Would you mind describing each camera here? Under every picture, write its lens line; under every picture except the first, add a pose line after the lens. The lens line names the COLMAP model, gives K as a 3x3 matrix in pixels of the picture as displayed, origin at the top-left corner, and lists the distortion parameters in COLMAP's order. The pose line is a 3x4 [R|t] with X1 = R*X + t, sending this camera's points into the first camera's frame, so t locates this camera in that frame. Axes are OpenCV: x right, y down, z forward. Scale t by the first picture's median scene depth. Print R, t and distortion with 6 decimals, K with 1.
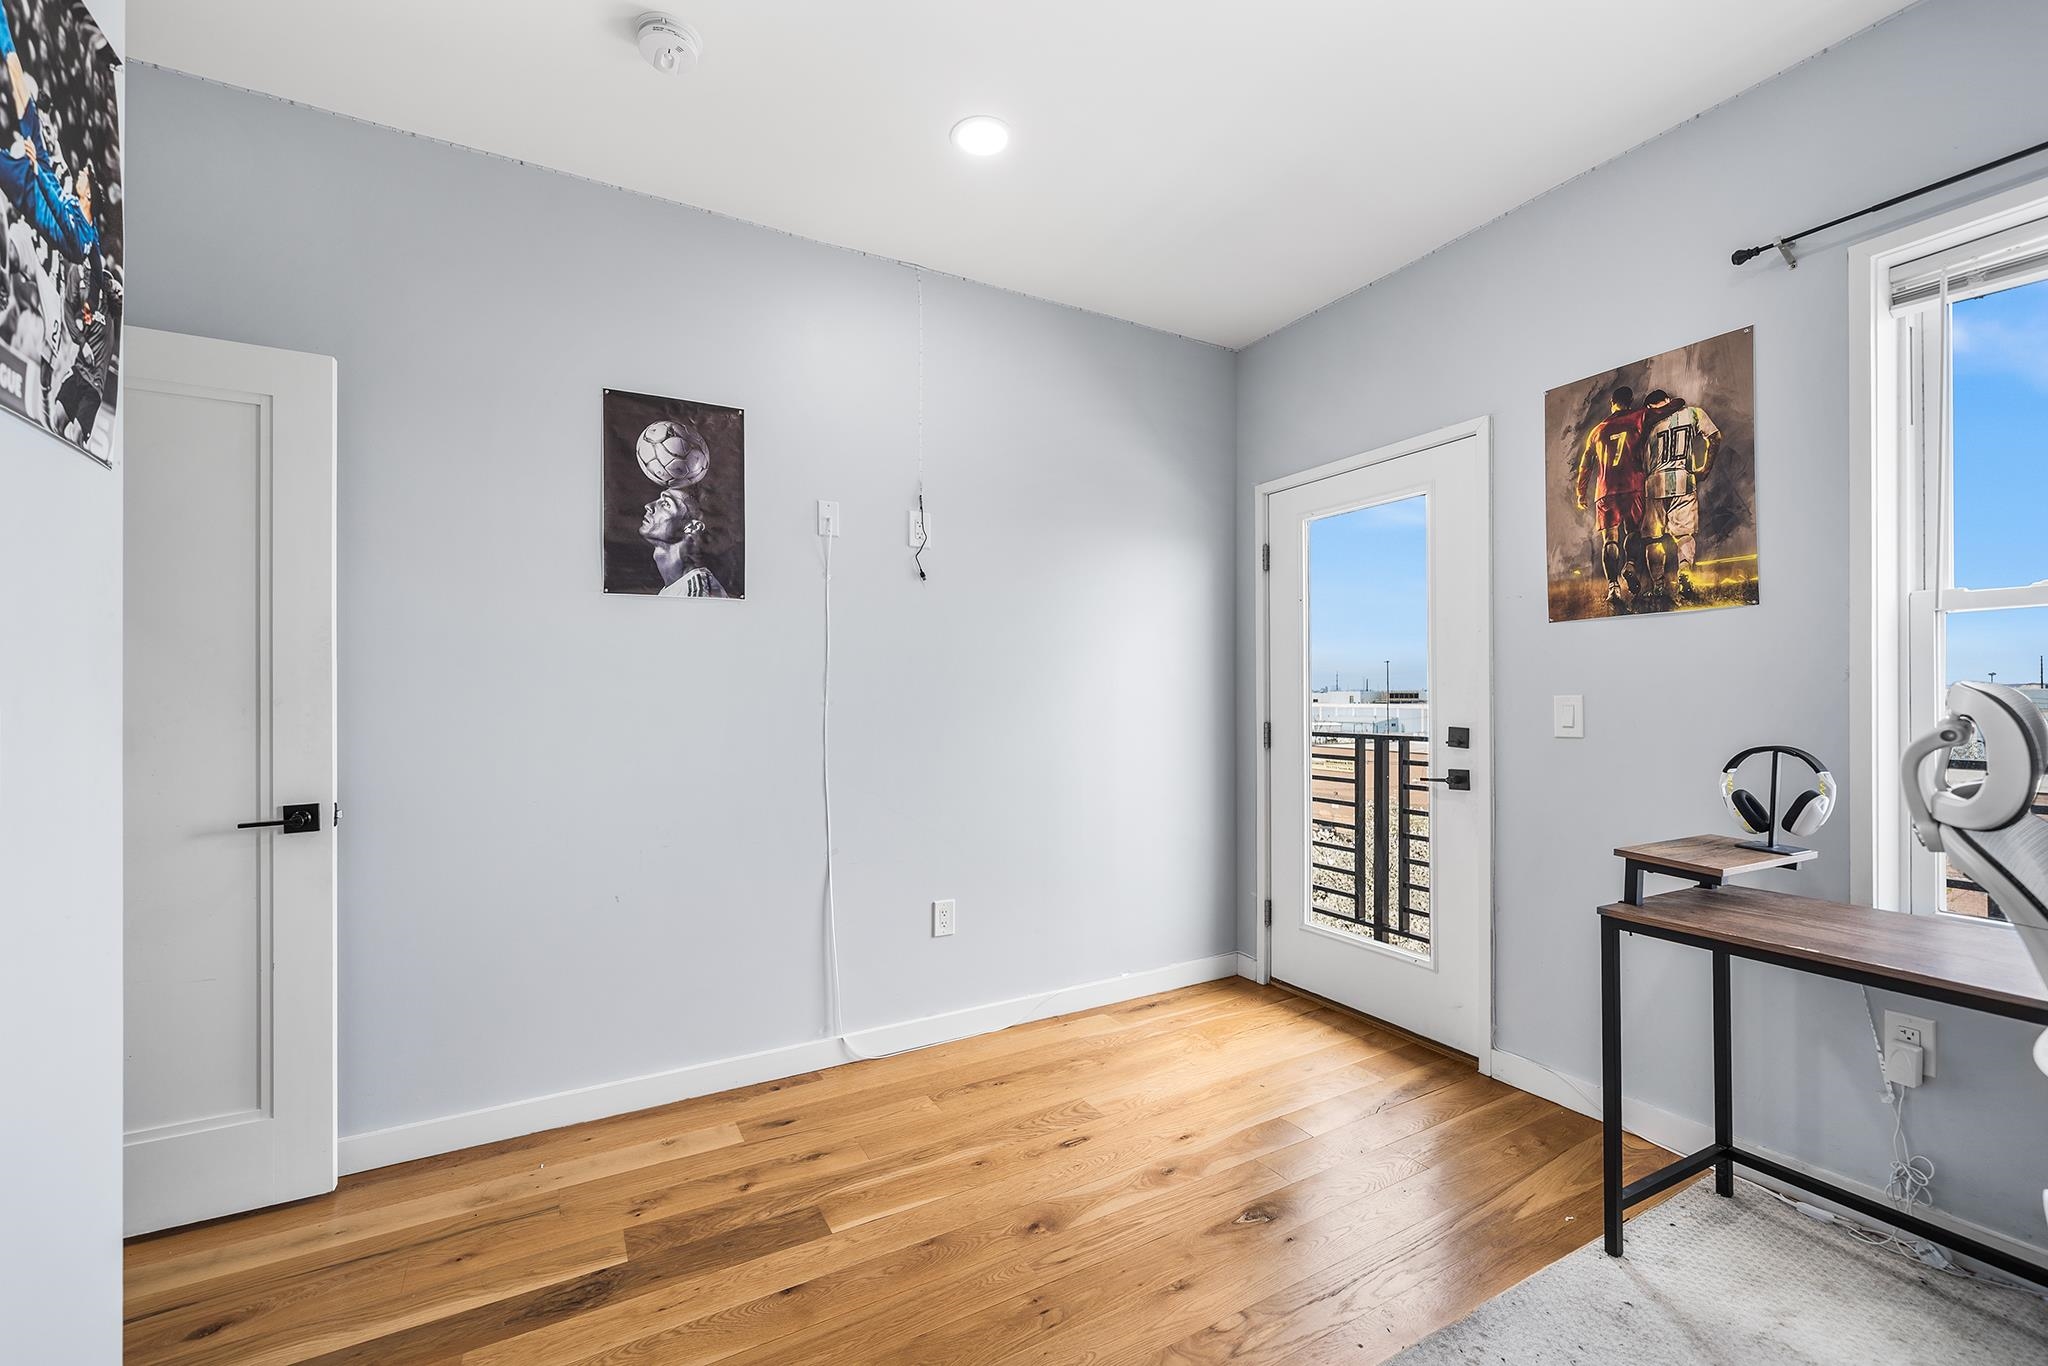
lens RADIAL K [[848.6, 0, 1025.4], [0, 848.6, 691.5], [0, 0, 1]] dist [-0.000512, -0.000057]
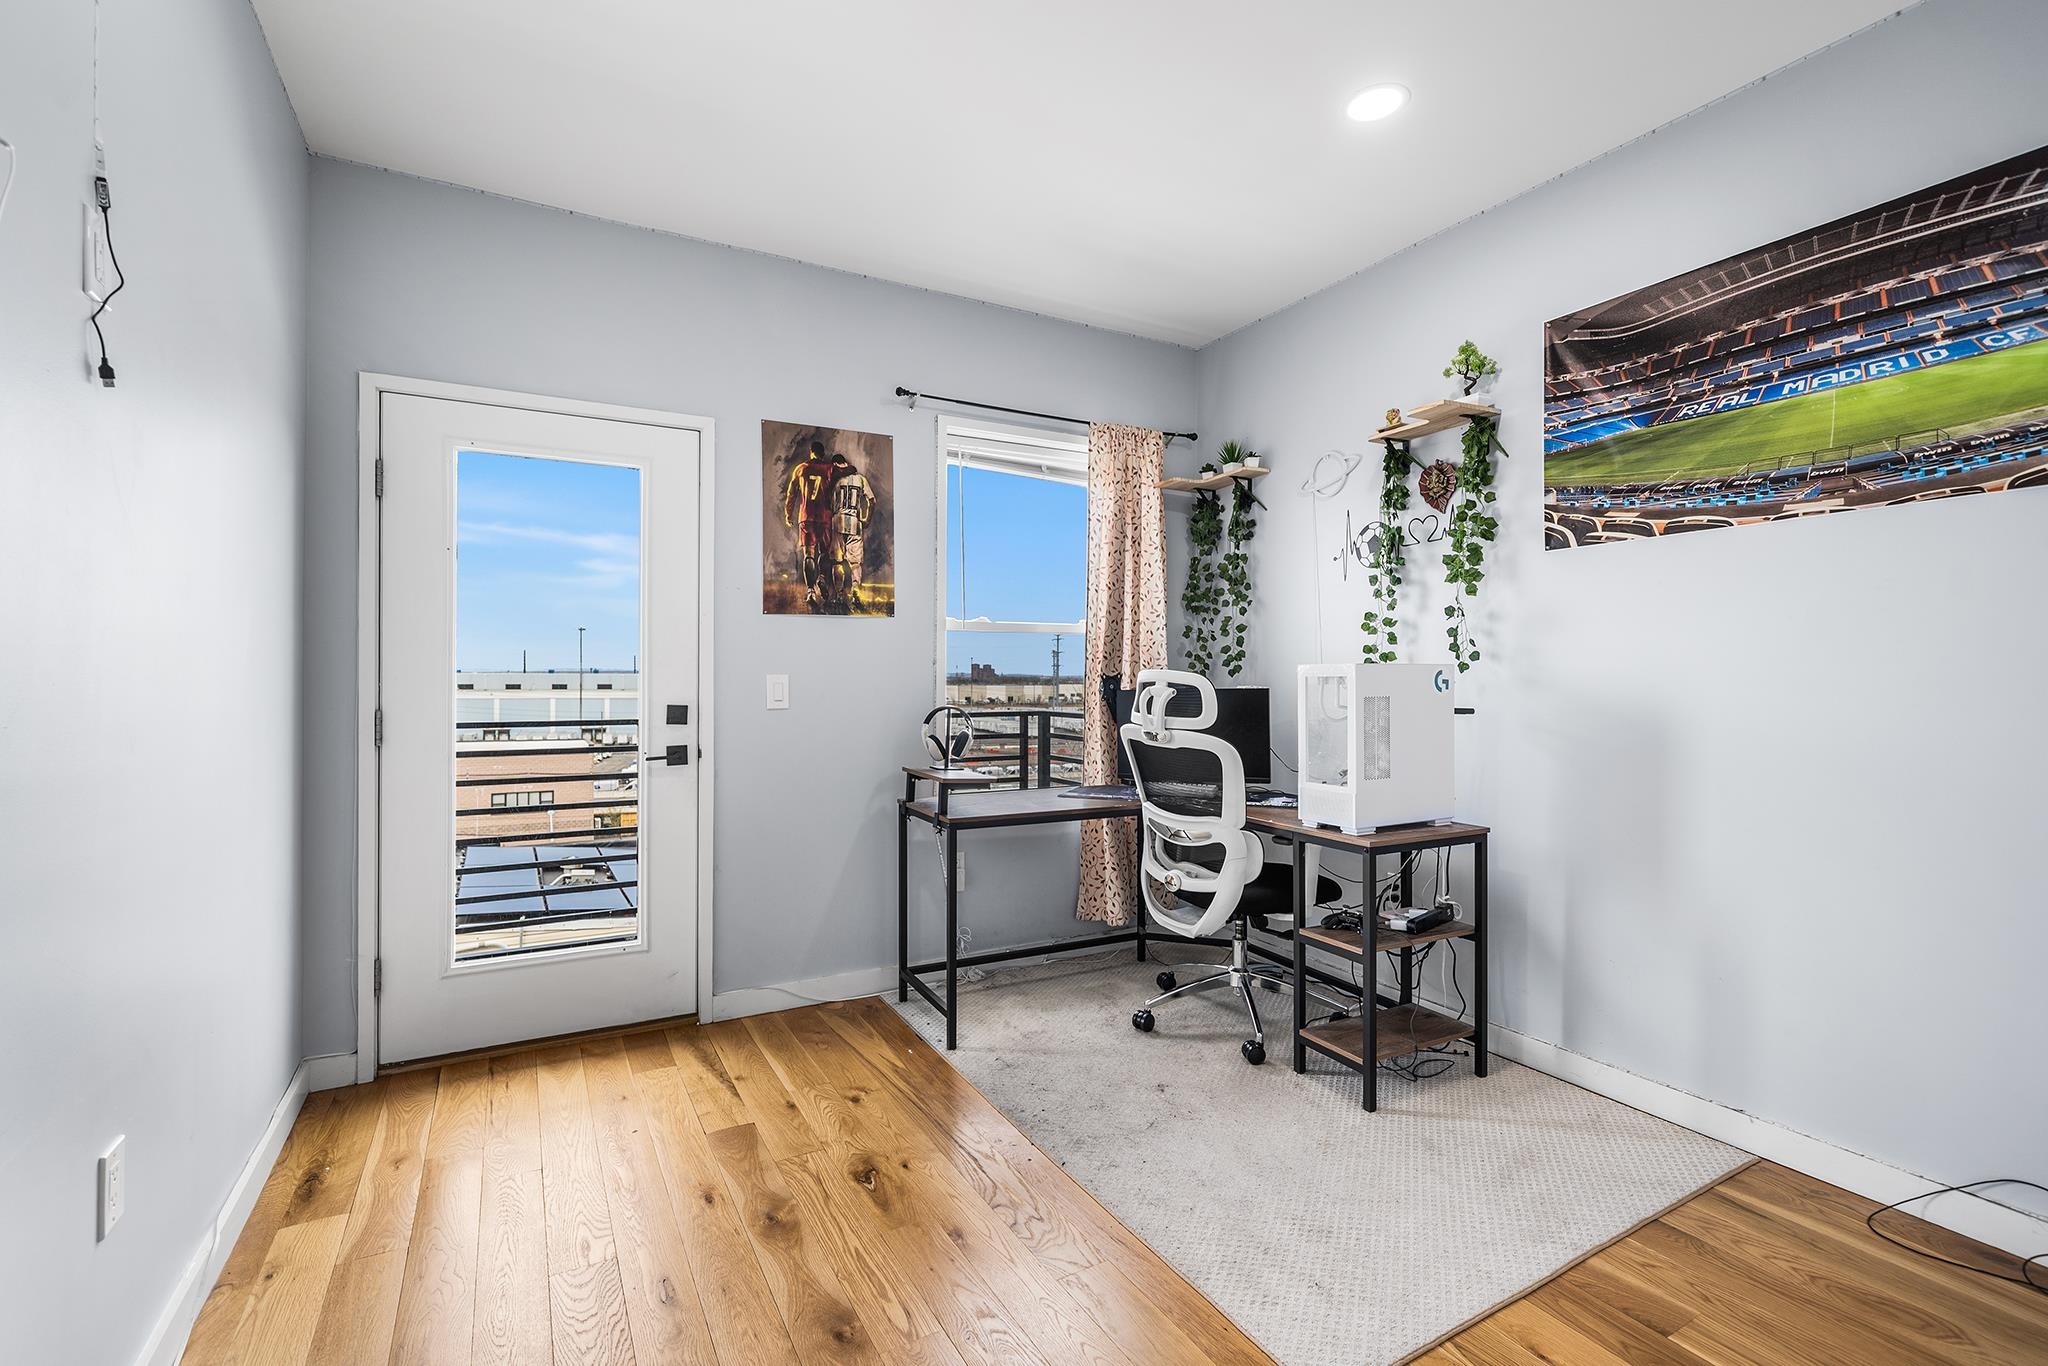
lens RADIAL K [[886.7, 0, 1010.4], [0, 886.7, 676.9], [0, 0, 1]] dist [-0.001138, -0.000387]
pose [[0.012867, 0.005425, 0.999902, -0.669582], [-0.007228, 0.999960, -0.005332, 0.012364], [-0.999891, -0.007159, 0.012906, 0.678809]]
